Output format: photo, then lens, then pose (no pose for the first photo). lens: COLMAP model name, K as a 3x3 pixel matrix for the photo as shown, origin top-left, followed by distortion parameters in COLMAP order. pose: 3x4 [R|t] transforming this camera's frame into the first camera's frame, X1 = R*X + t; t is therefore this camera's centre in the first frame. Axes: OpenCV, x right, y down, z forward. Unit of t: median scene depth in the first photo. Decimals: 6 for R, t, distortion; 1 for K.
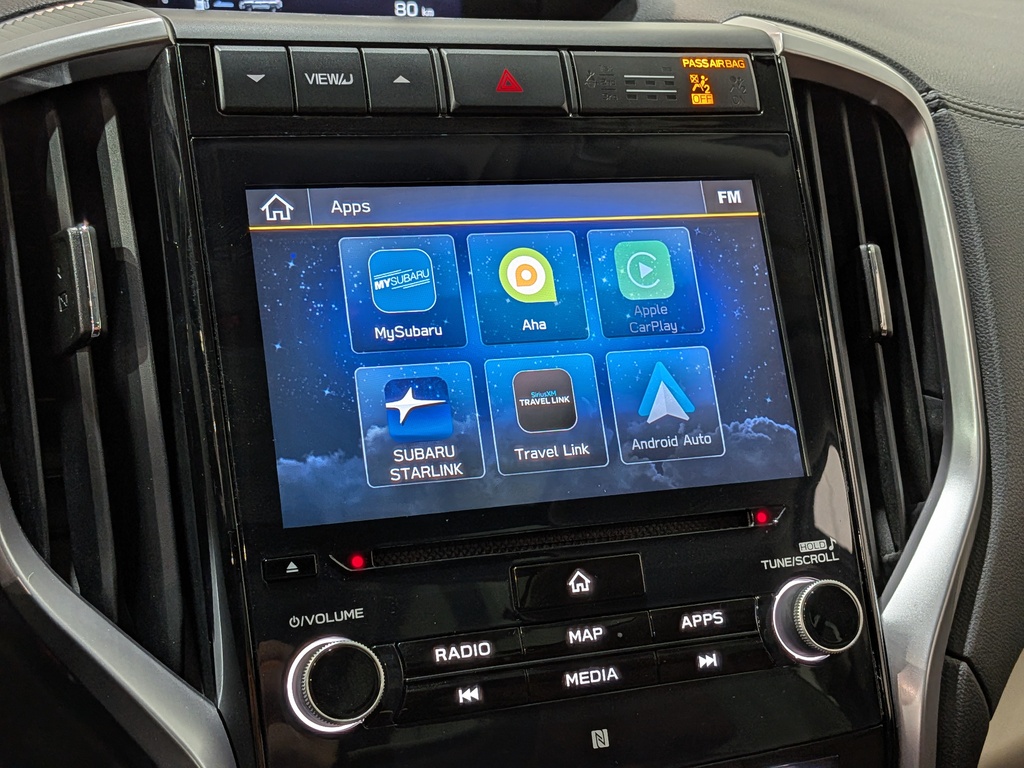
lens RADIAL K [[1536.9, 0, 556.7], [0, 1536.9, 387.8], [0, 0, 1]] dist [0.068481, -0.129497]
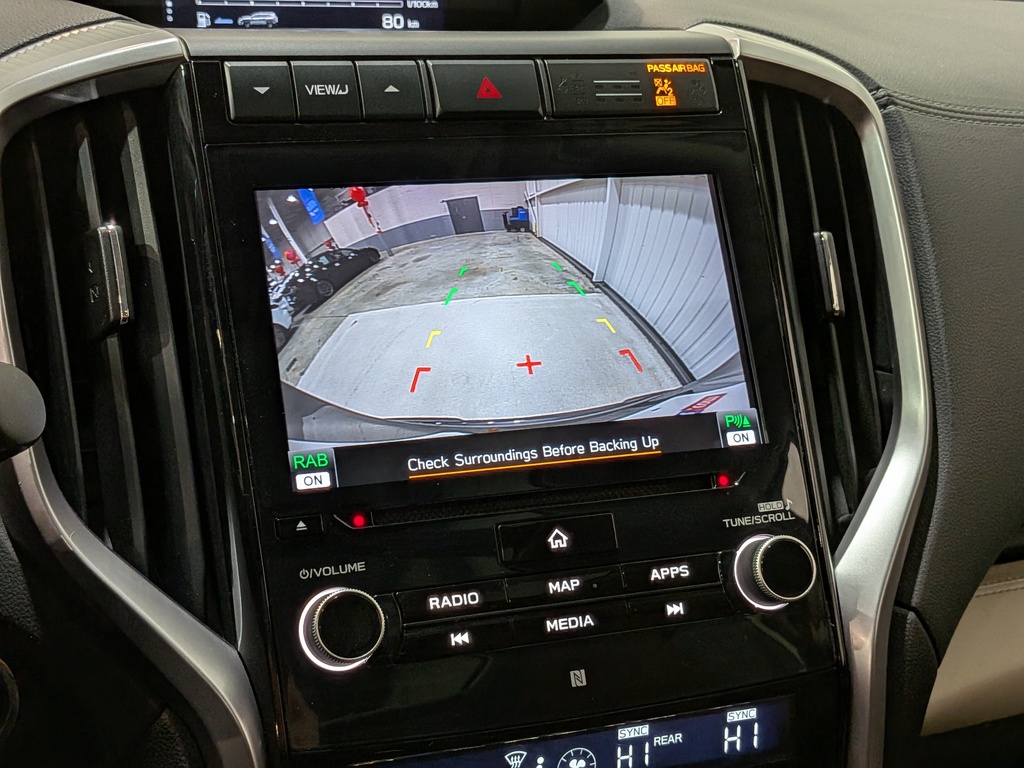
lens RADIAL K [[1535.6, 0, 500.0], [0, 1535.6, 404.4], [0, 0, 1]] dist [0.058998, -0.074483]
pose [[0.999489, -0.013384, -0.029019, 0.006357], [0.013627, 0.999874, 0.008183, 0.019063], [0.028905, -0.008575, 0.999545, -0.107012]]
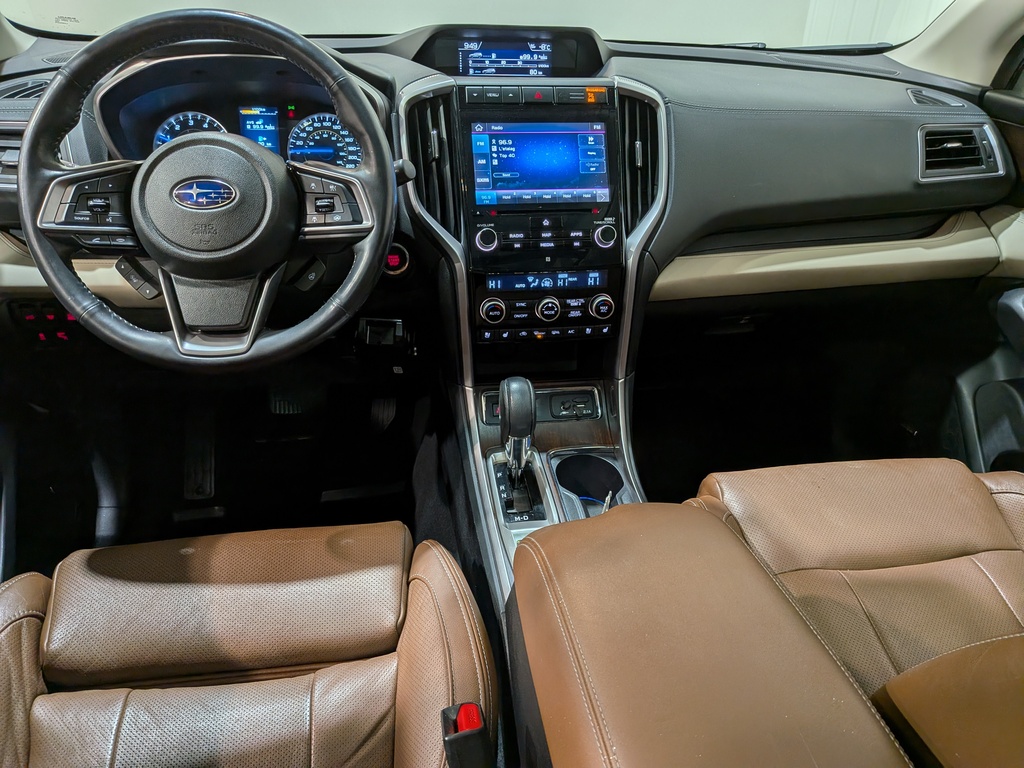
lens RADIAL K [[746.2, 0, 512.7], [0, 746.2, 398.2], [0, 0, 1]] dist [0.080453, -0.142626]
pose [[0.978262, 0.074101, -0.193680, 0.349943], [-0.037547, 0.981833, 0.185996, 0.215503], [0.203944, -0.174681, 0.963272, -1.051317]]
